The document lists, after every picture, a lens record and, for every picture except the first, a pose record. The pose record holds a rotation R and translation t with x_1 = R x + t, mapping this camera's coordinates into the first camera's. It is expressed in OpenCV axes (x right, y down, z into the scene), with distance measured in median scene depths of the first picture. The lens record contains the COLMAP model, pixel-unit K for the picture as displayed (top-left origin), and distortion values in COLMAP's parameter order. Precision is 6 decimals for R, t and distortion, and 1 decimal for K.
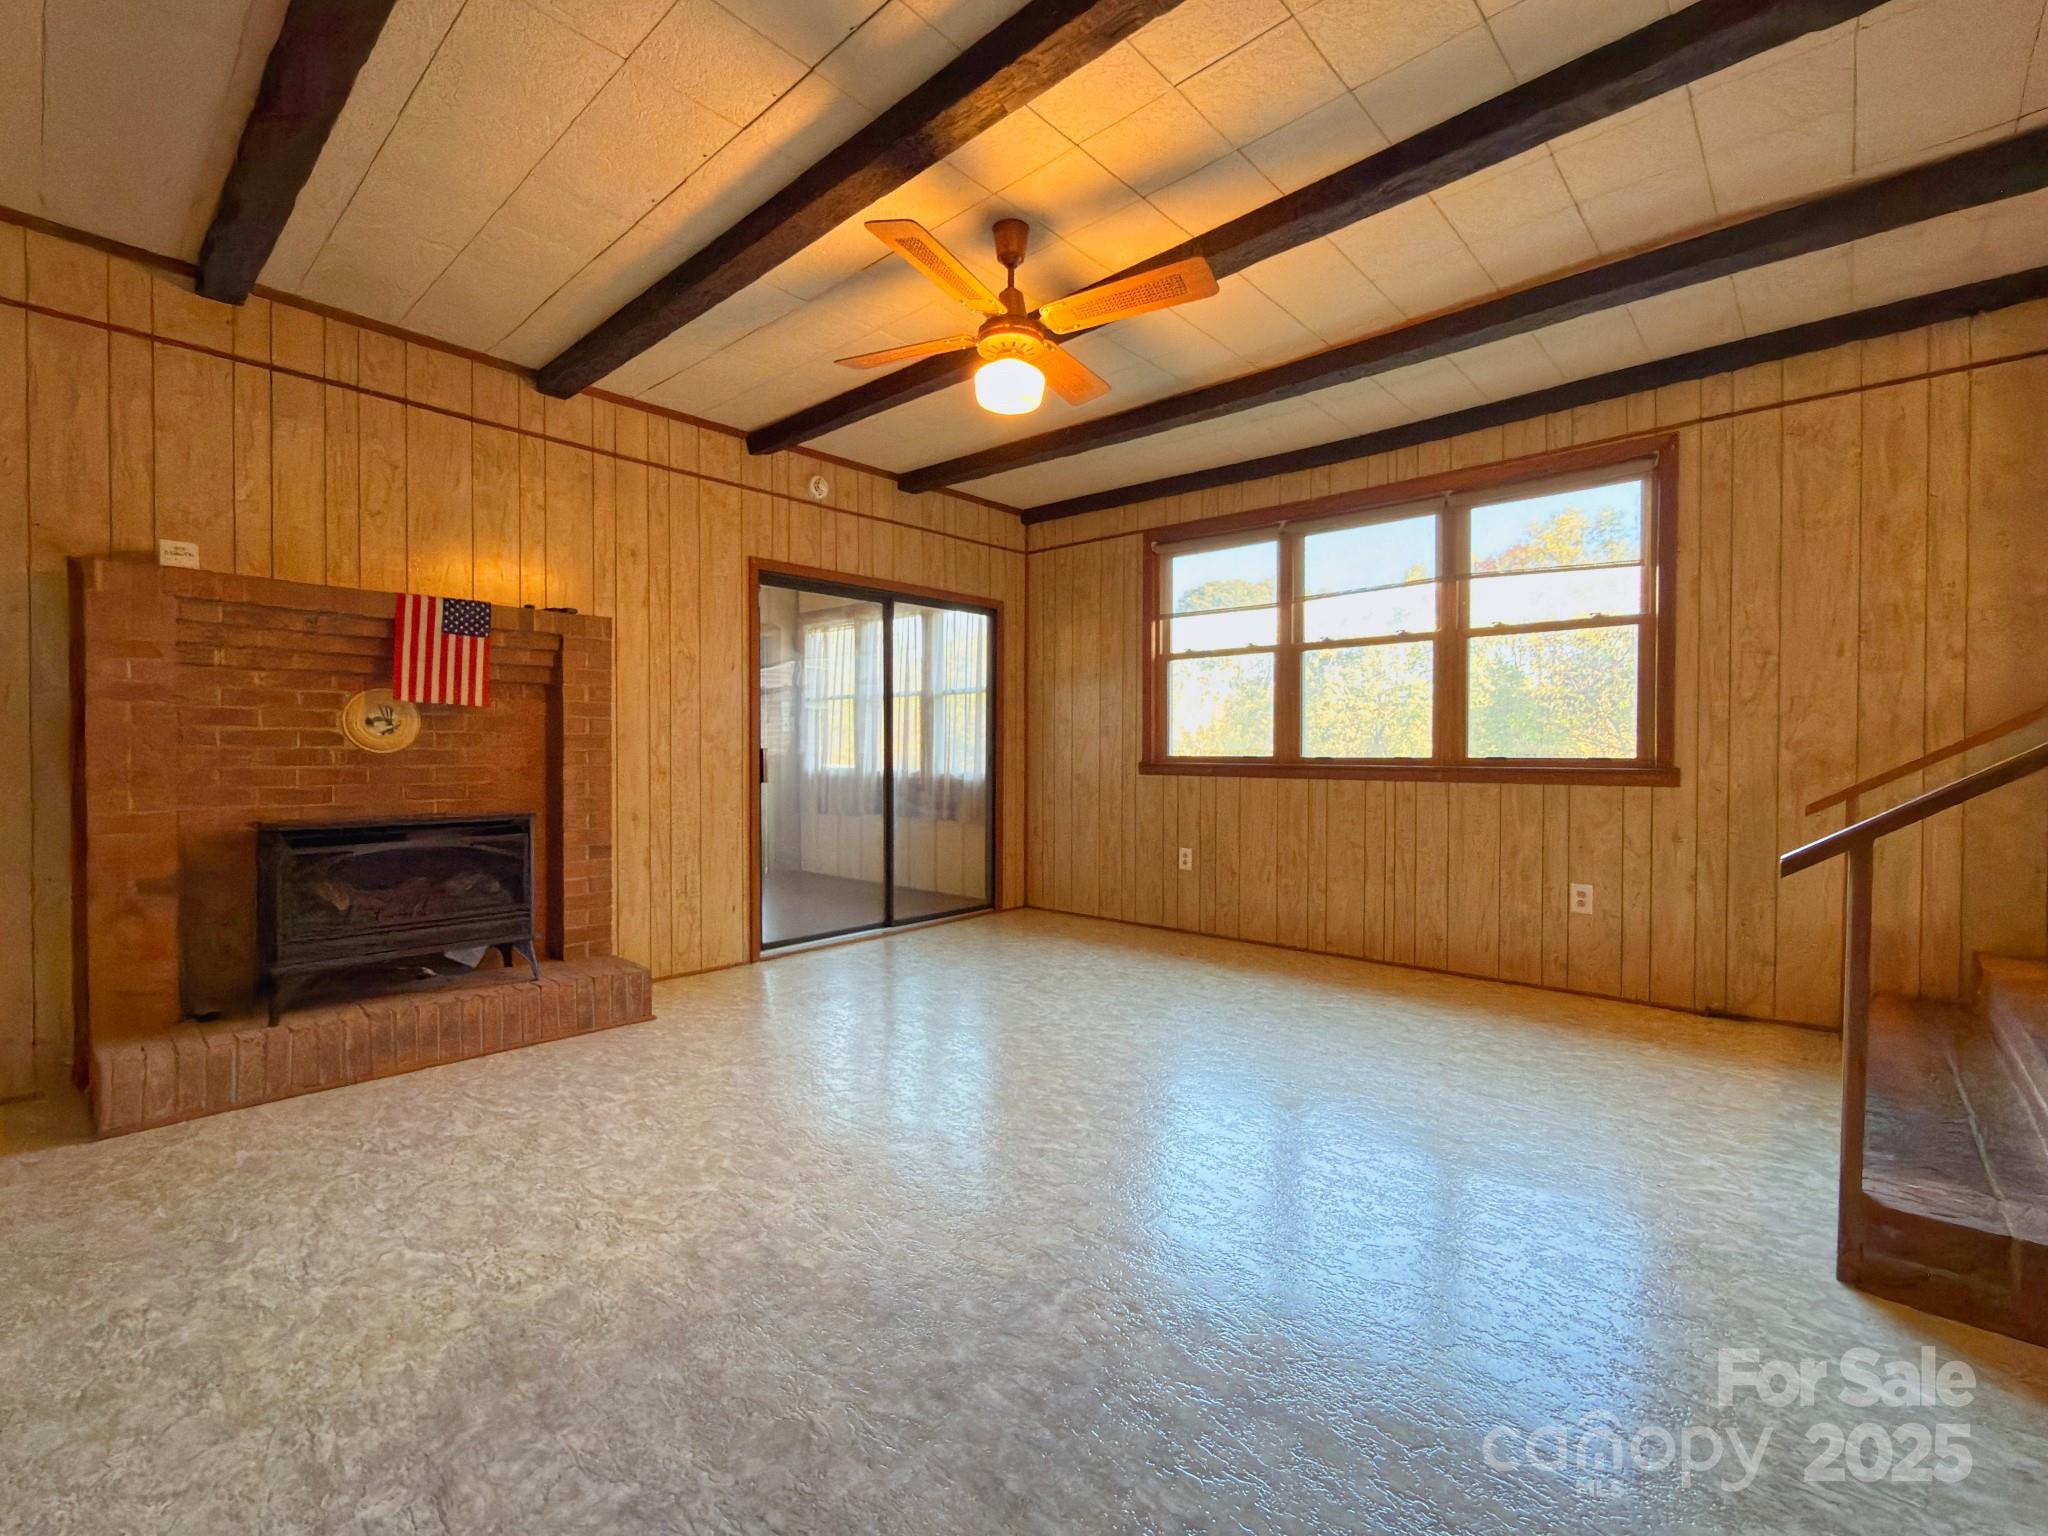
lens RADIAL K [[906.8, 0, 1026.1], [0, 906.8, 755.9], [0, 0, 1]] dist [-0.007387, 0.000491]
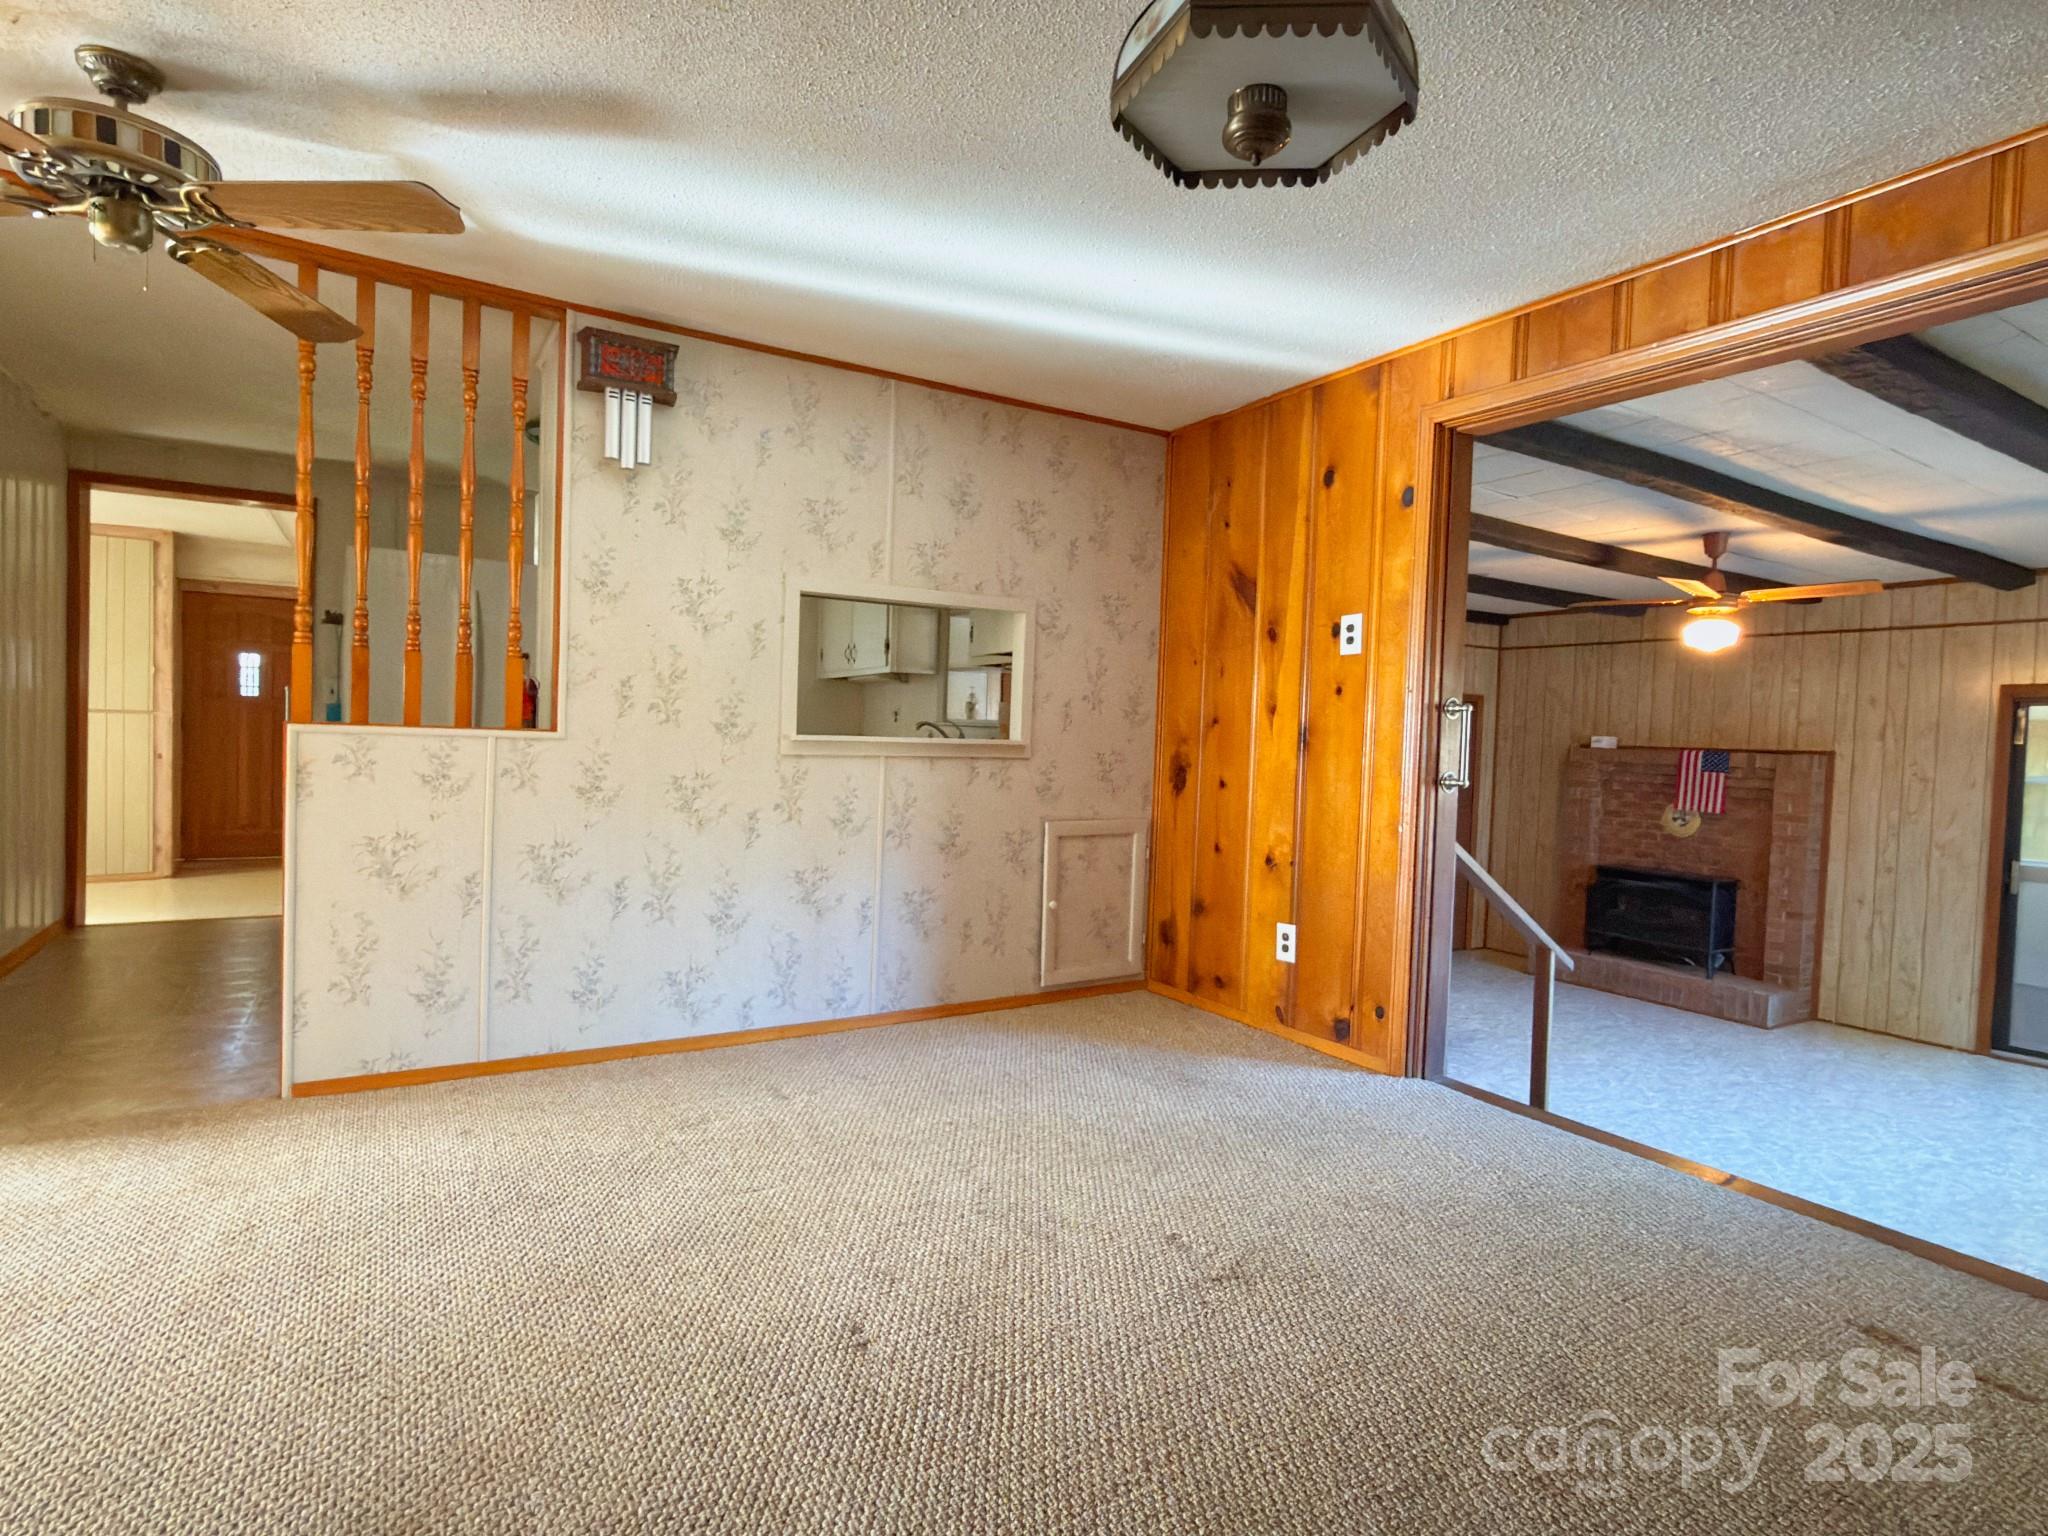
lens RADIAL K [[1052.1, 0, 1028.6], [0, 1052.1, 773.2], [0, 0, 1]] dist [0.004655, 0.000763]
pose [[-0.313268, 0.015368, -0.949541, 1.666943], [-0.041455, 0.998695, 0.029841, -0.135202], [0.948760, 0.048712, -0.312222, 0.388532]]
